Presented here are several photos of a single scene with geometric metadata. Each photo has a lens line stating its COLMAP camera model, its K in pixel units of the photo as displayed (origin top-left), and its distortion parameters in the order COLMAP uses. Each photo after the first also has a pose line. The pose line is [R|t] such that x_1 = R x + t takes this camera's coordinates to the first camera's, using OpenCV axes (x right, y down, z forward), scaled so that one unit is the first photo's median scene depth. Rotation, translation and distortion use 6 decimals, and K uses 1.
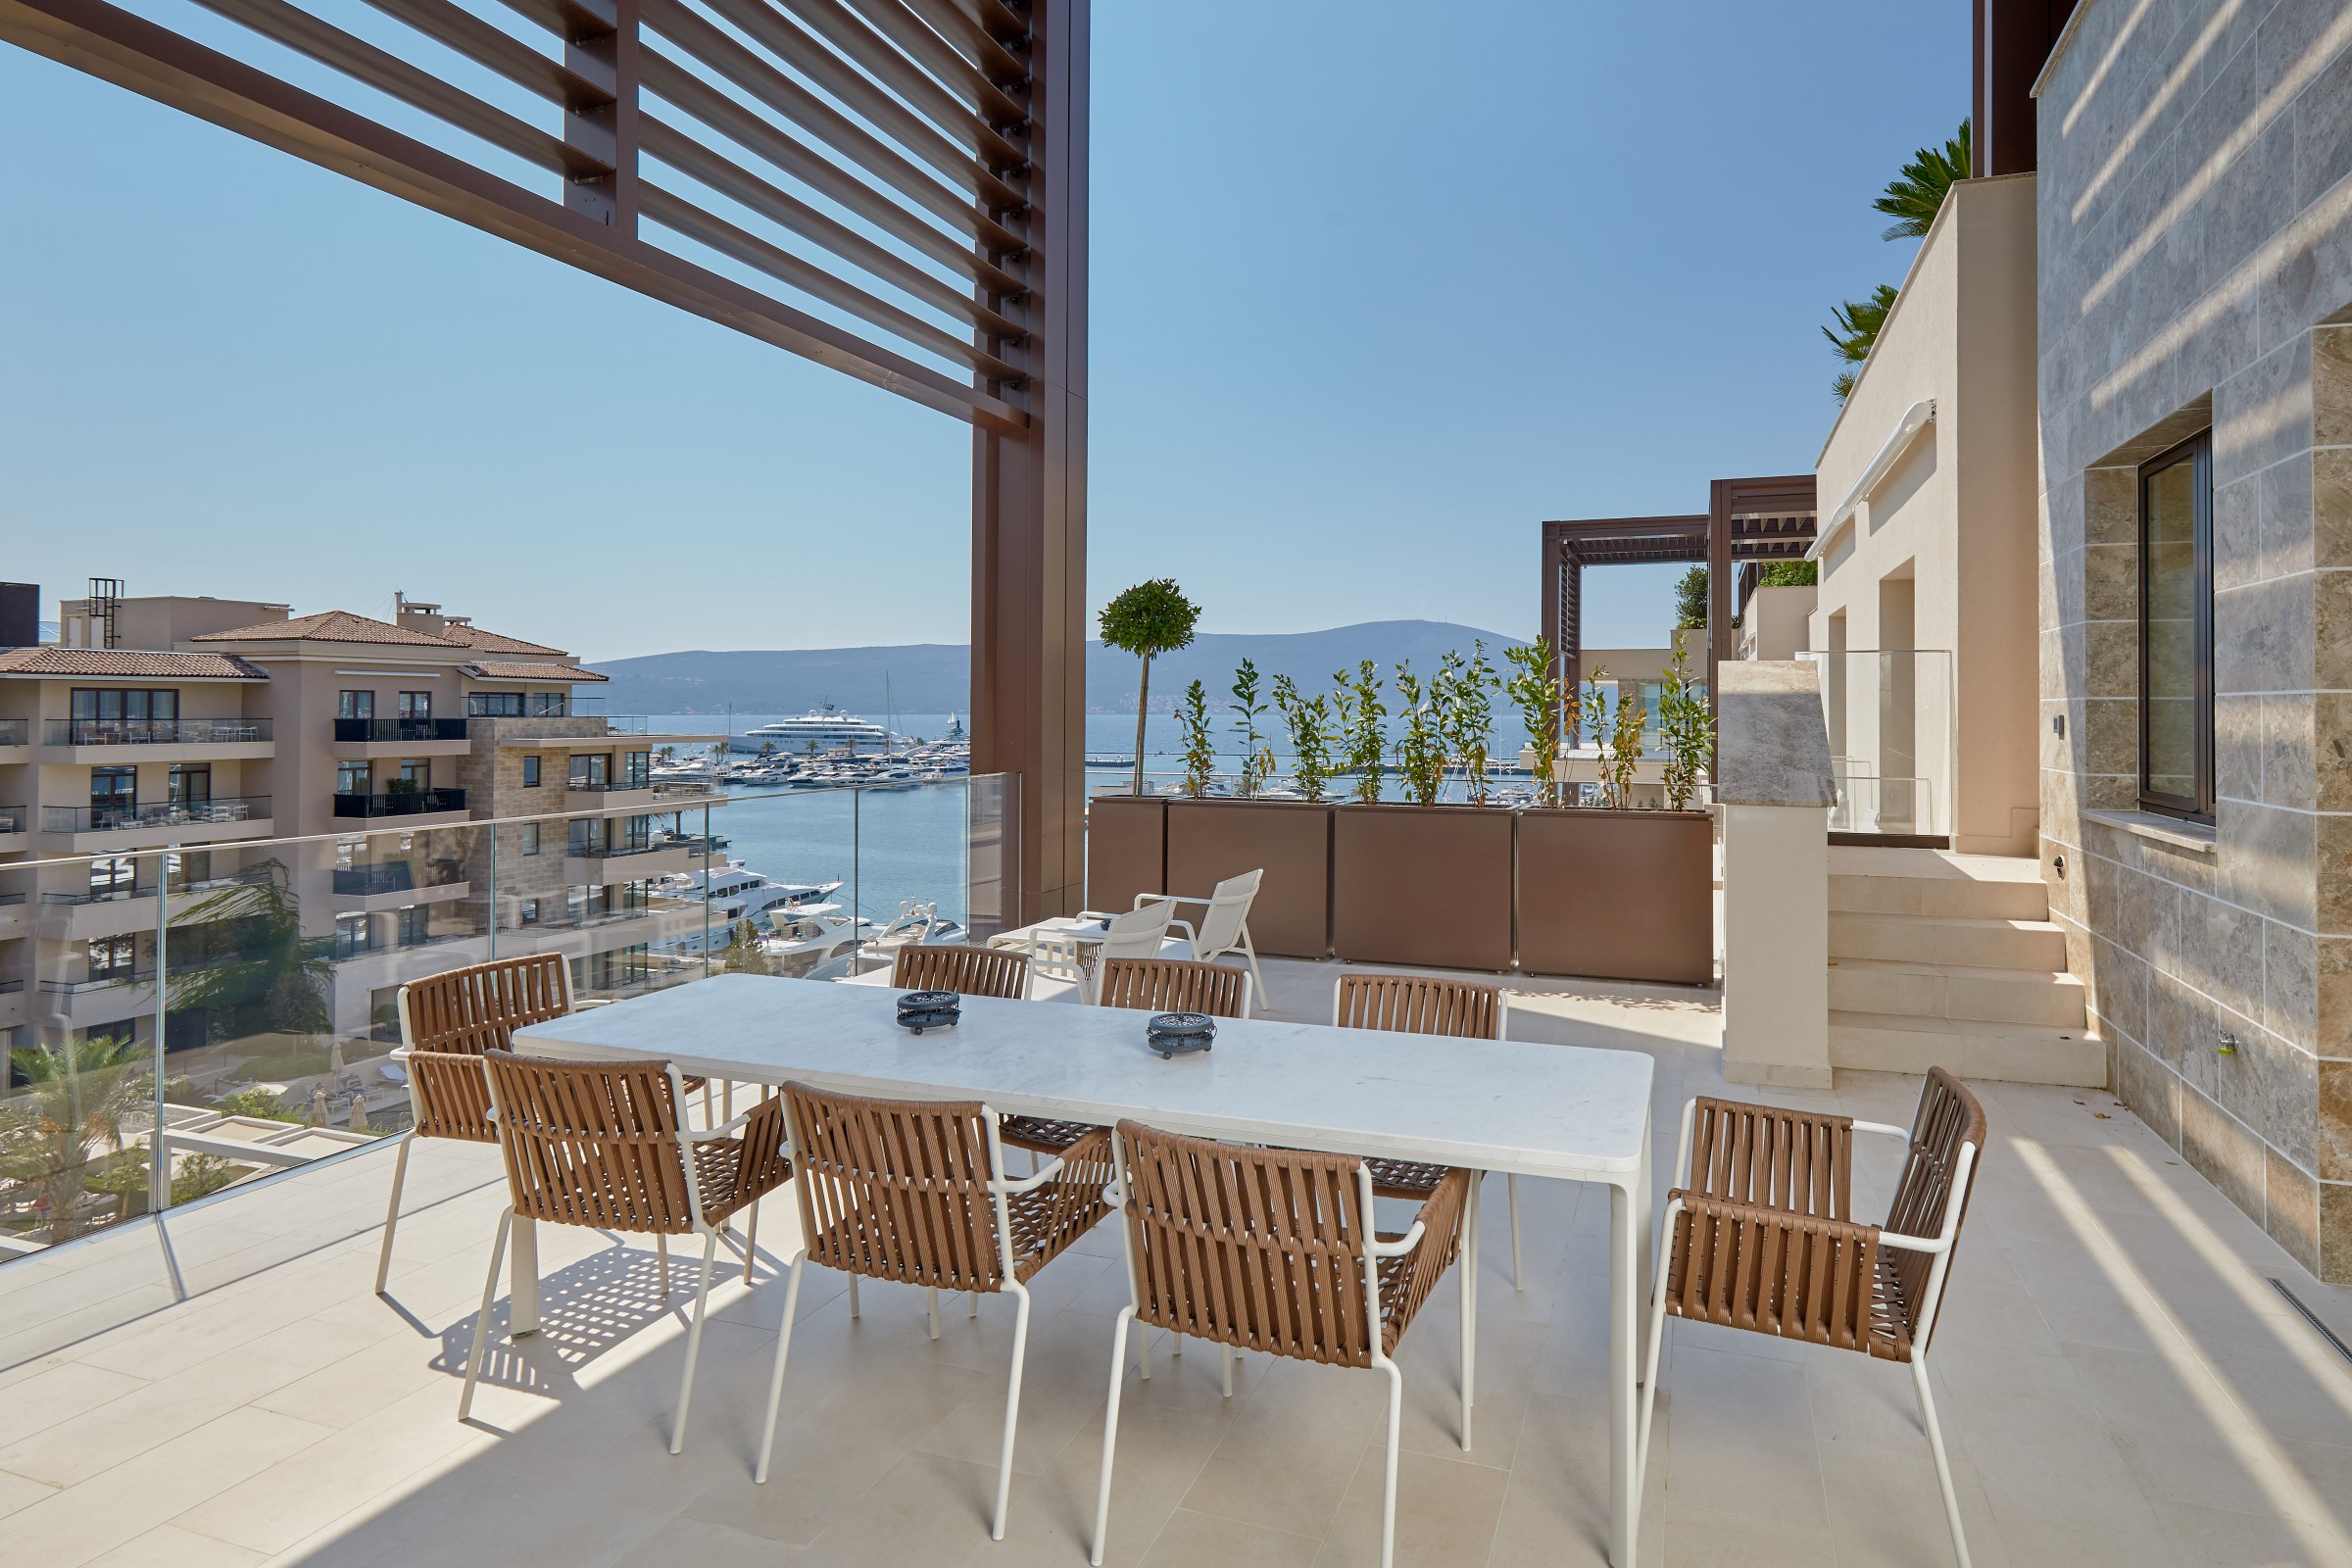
lens RADIAL K [[1210.4, 0, 1349.9], [0, 1210.4, 688.9], [0, 0, 1]] dist [-0.000808, -0.000889]
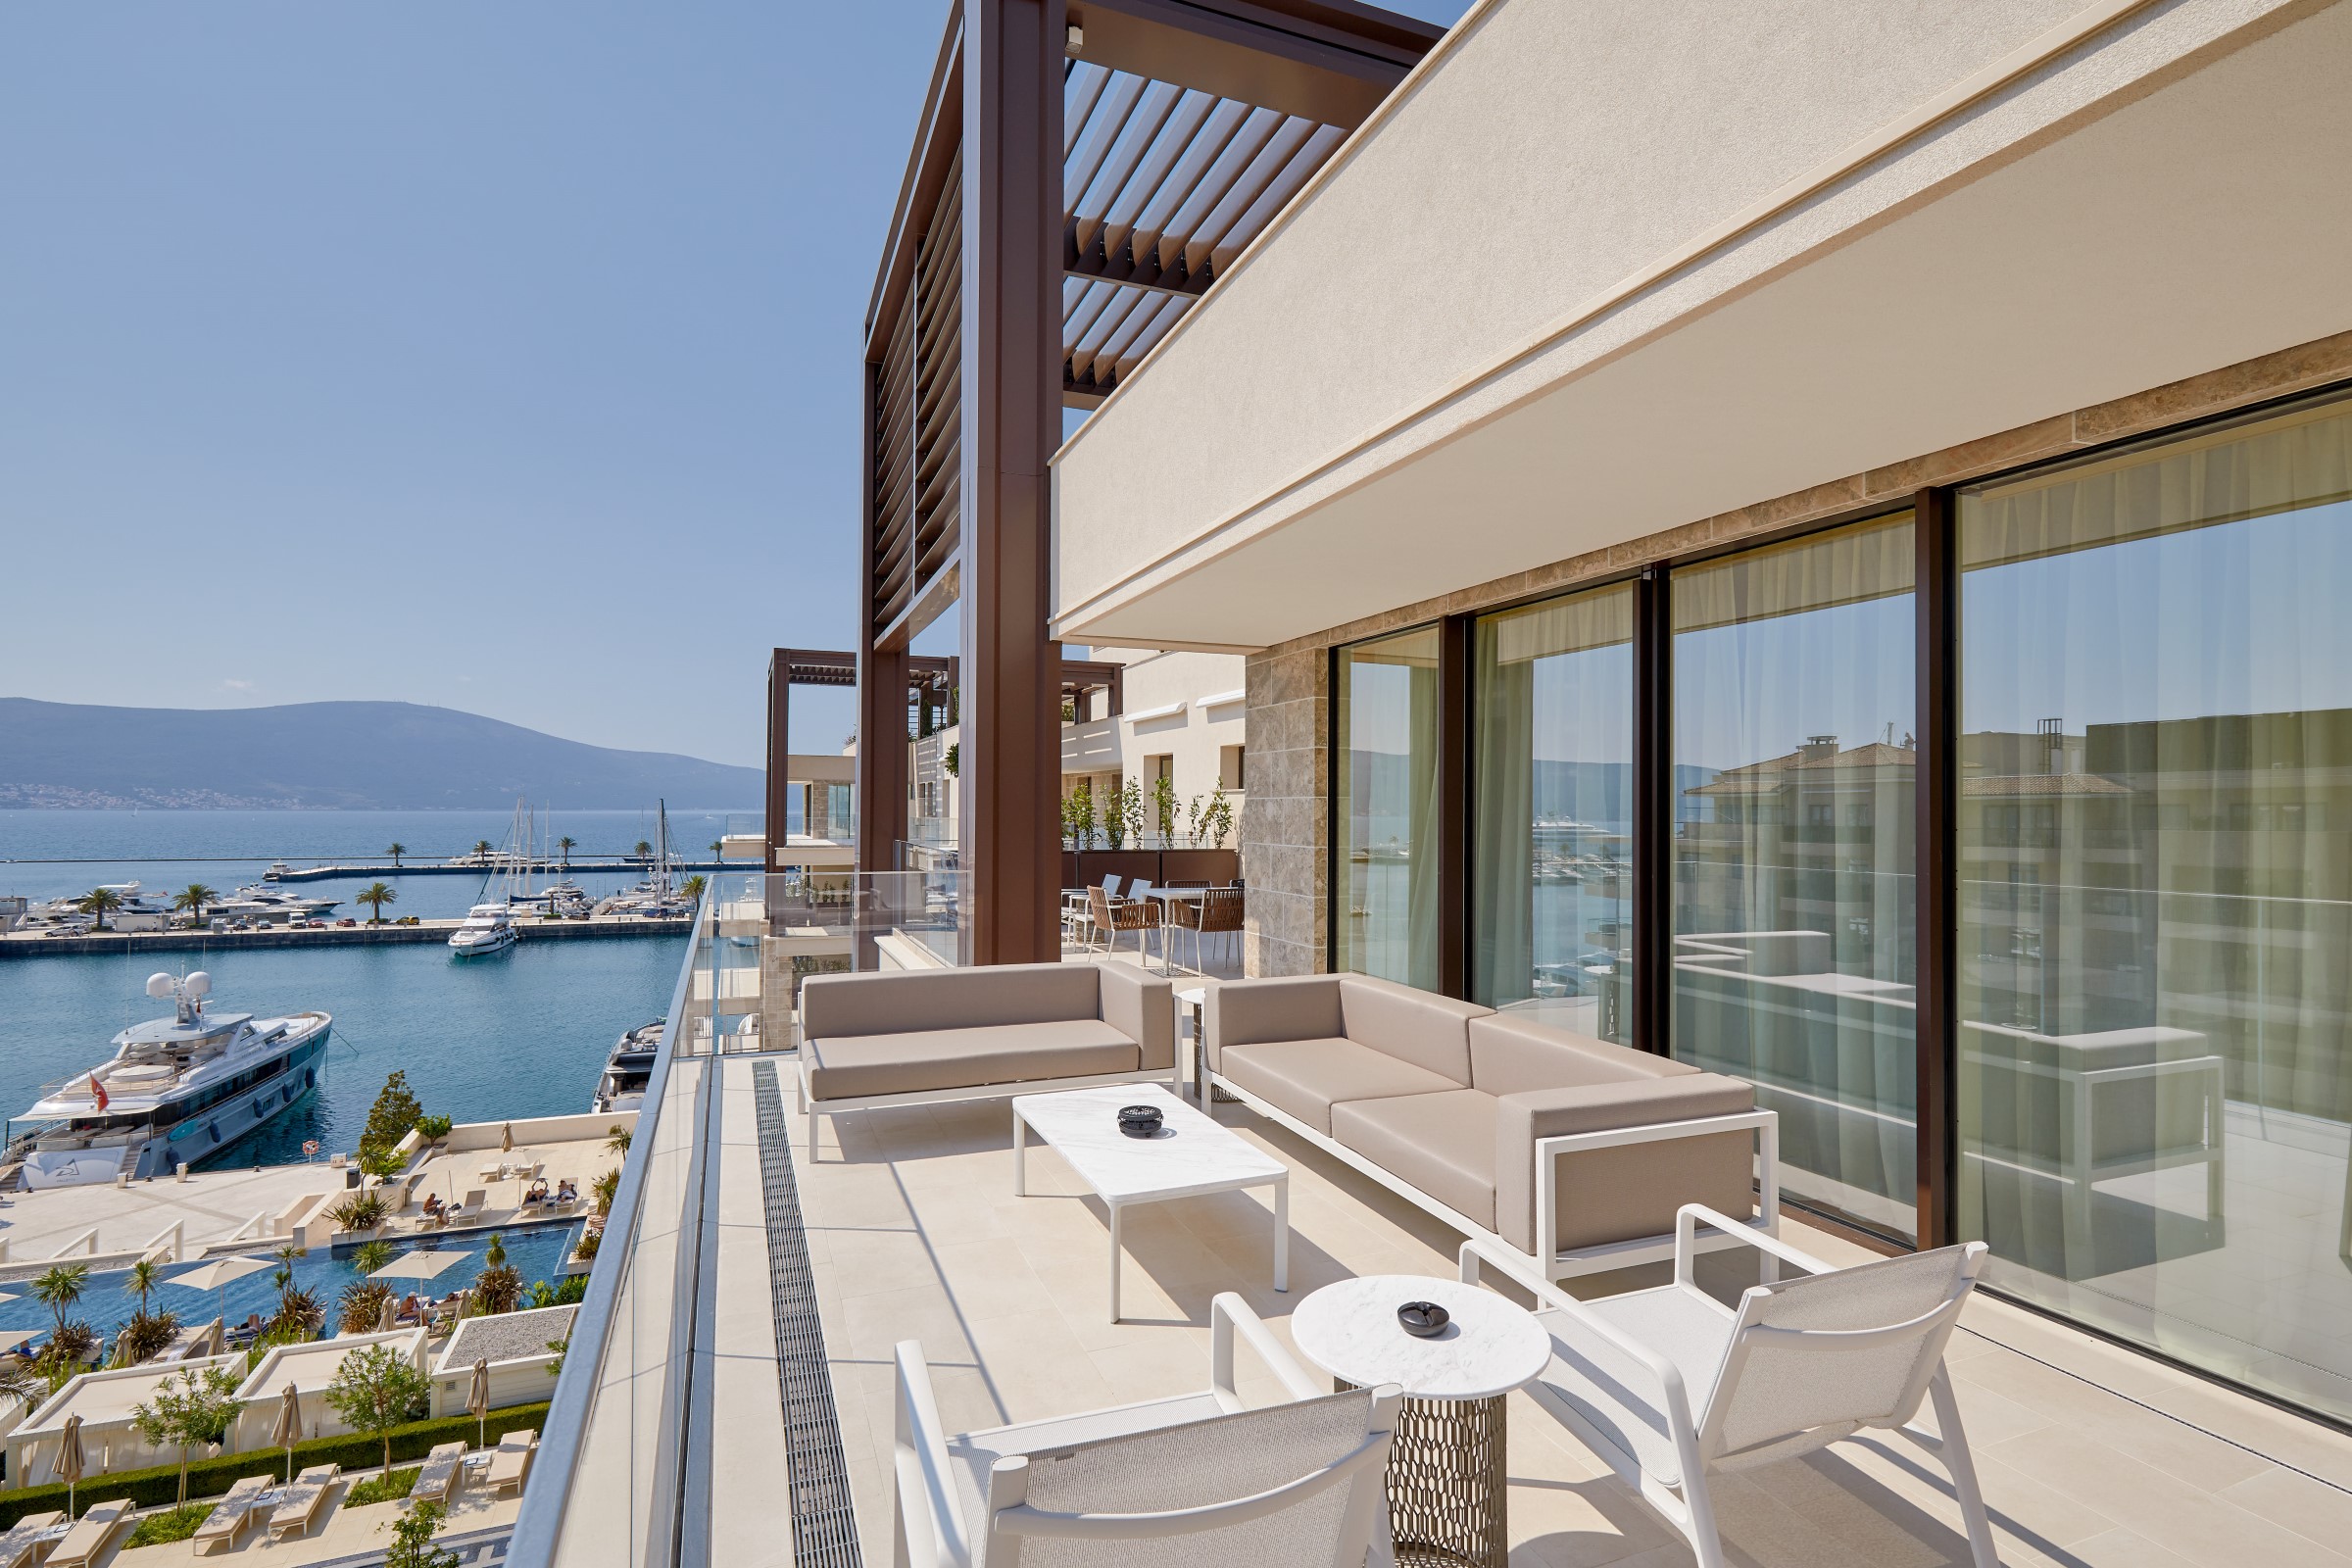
lens RADIAL K [[1126.4, 0, 1208.6], [0, 1126.4, 794.7], [0, 0, 1]] dist [0.004268, -0.000271]
pose [[0.773880, 0.009760, 0.633257, -0.139644], [-0.014622, 0.999890, 0.002458, -0.001526], [-0.633163, -0.011161, 0.773938, -0.086750]]
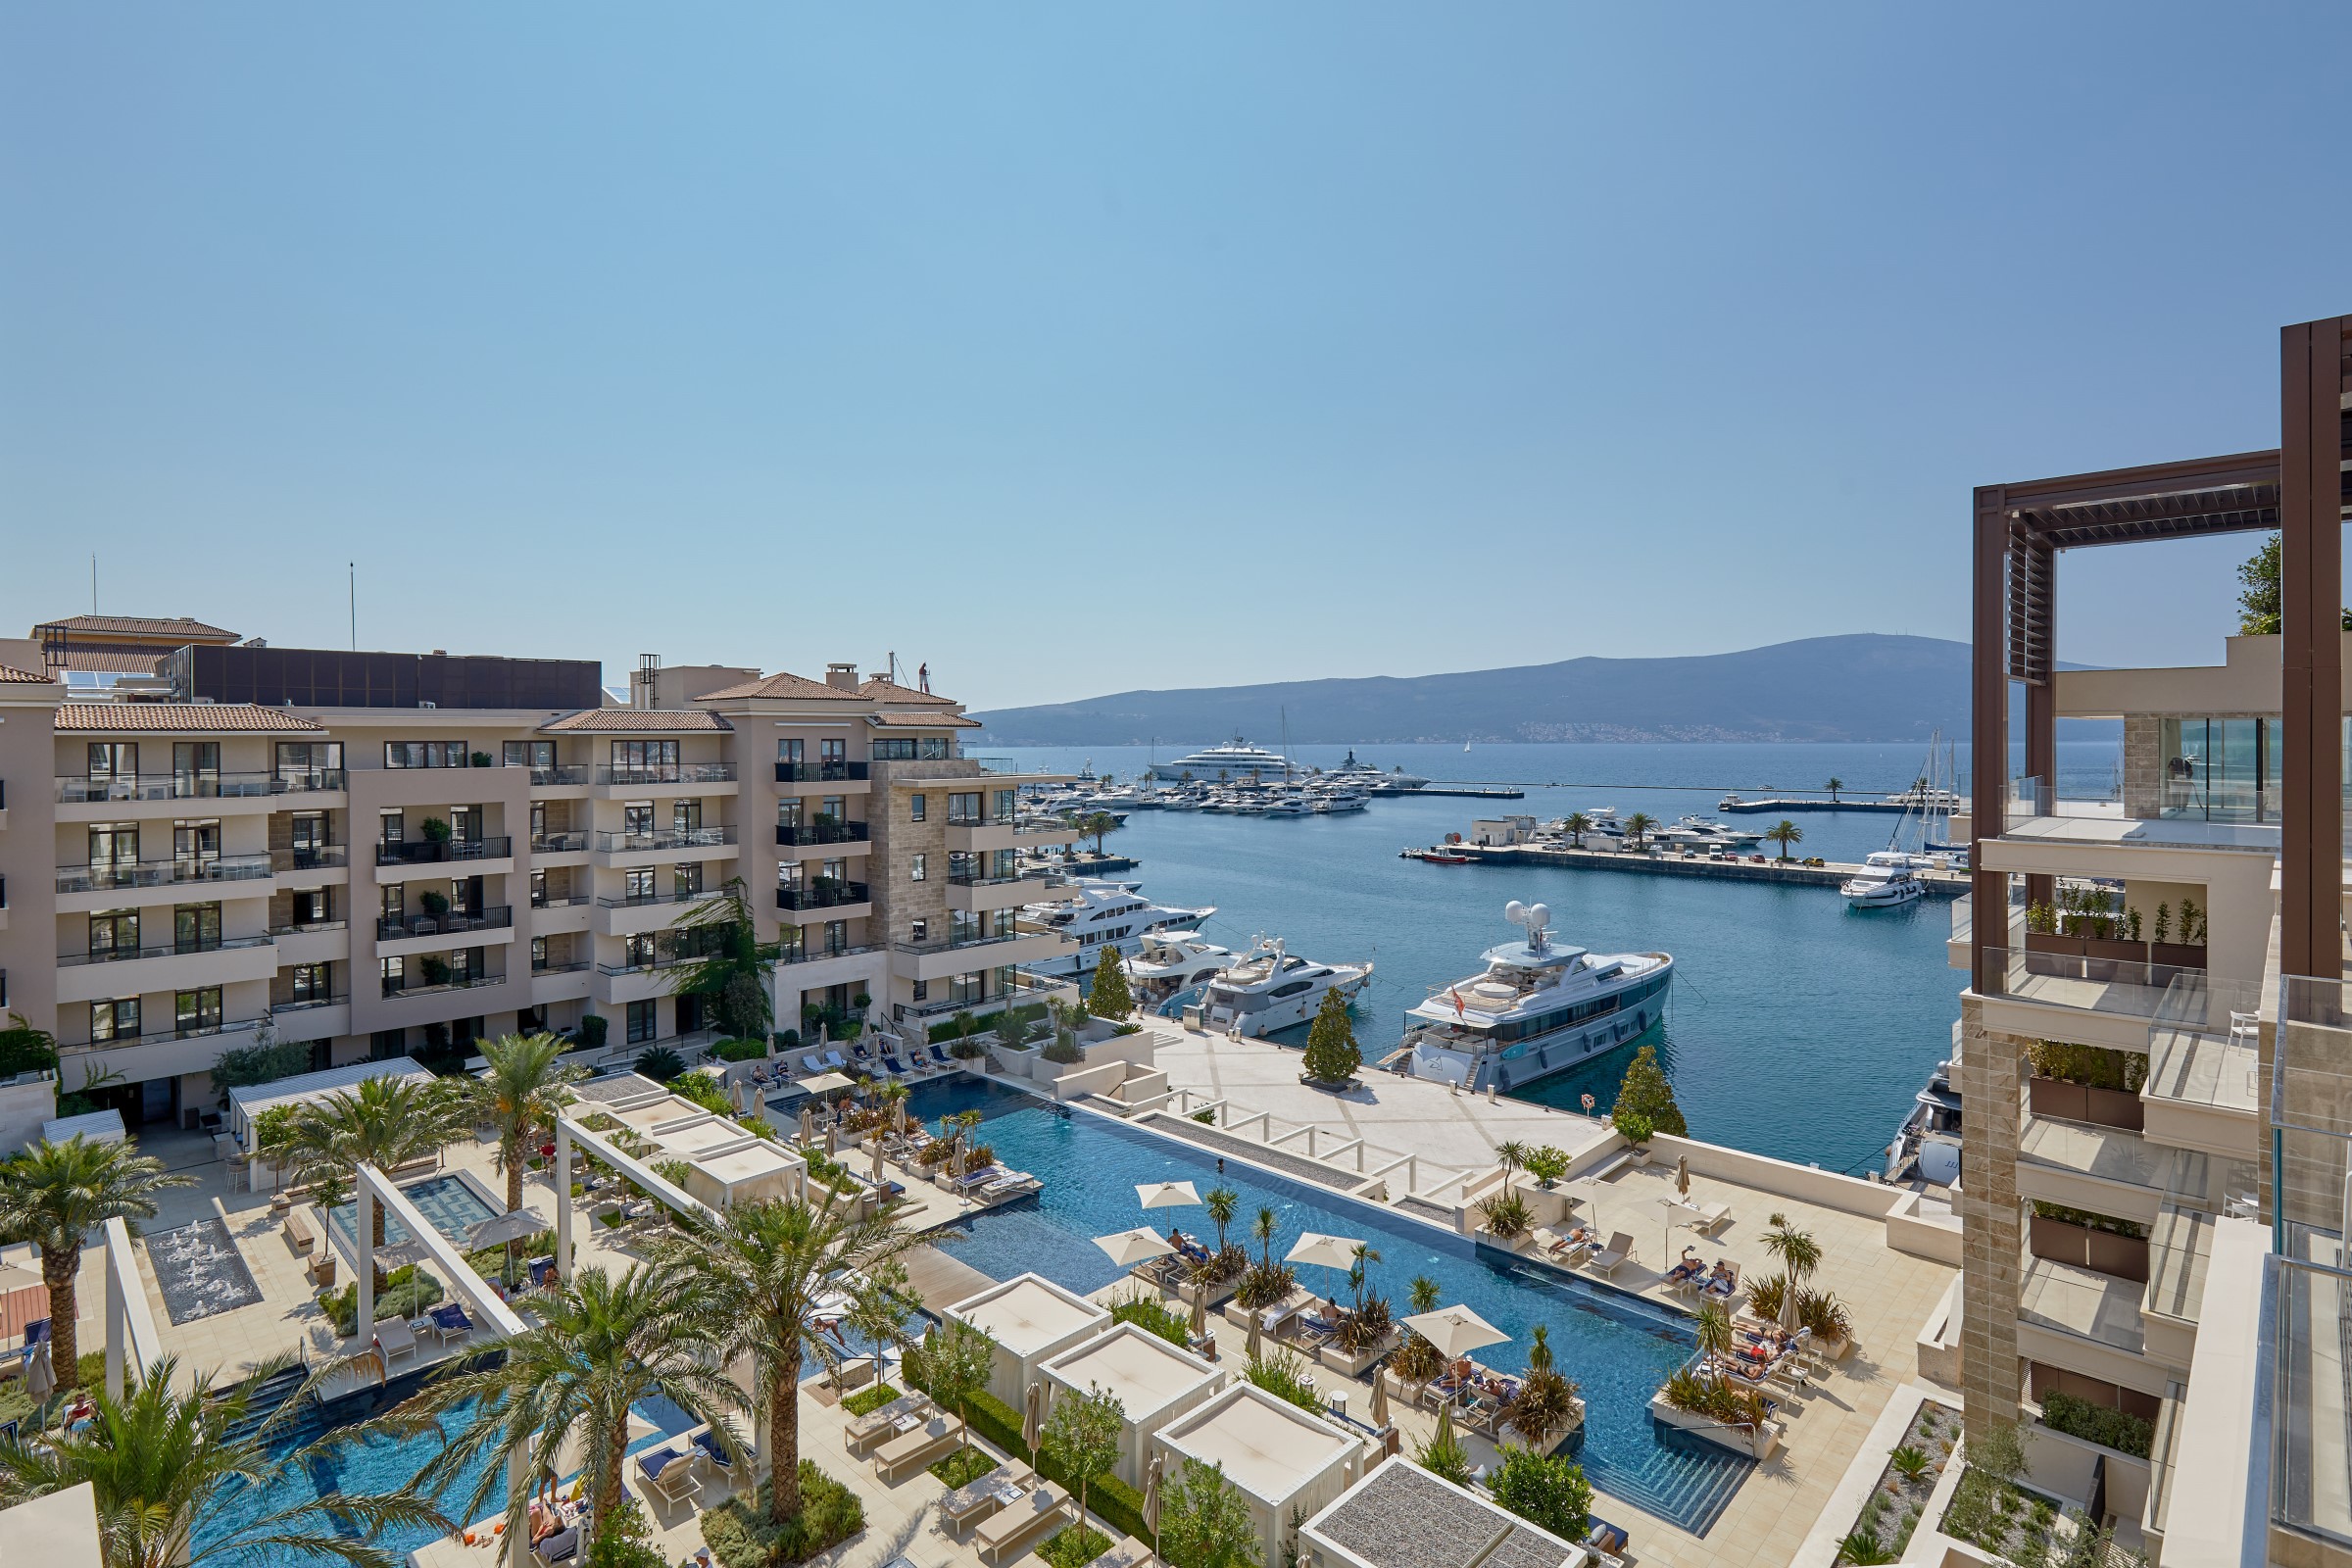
lens RADIAL K [[1181.2, 0, 1158.0], [0, 1181.2, 740.6], [0, 0, 1]] dist [0.005450, -0.000603]
pose [[0.884173, -0.006584, -0.467112, 0.042723], [0.015498, 0.999764, 0.015242, -0.008617], [0.466902, -0.020716, 0.884067, 0.128275]]
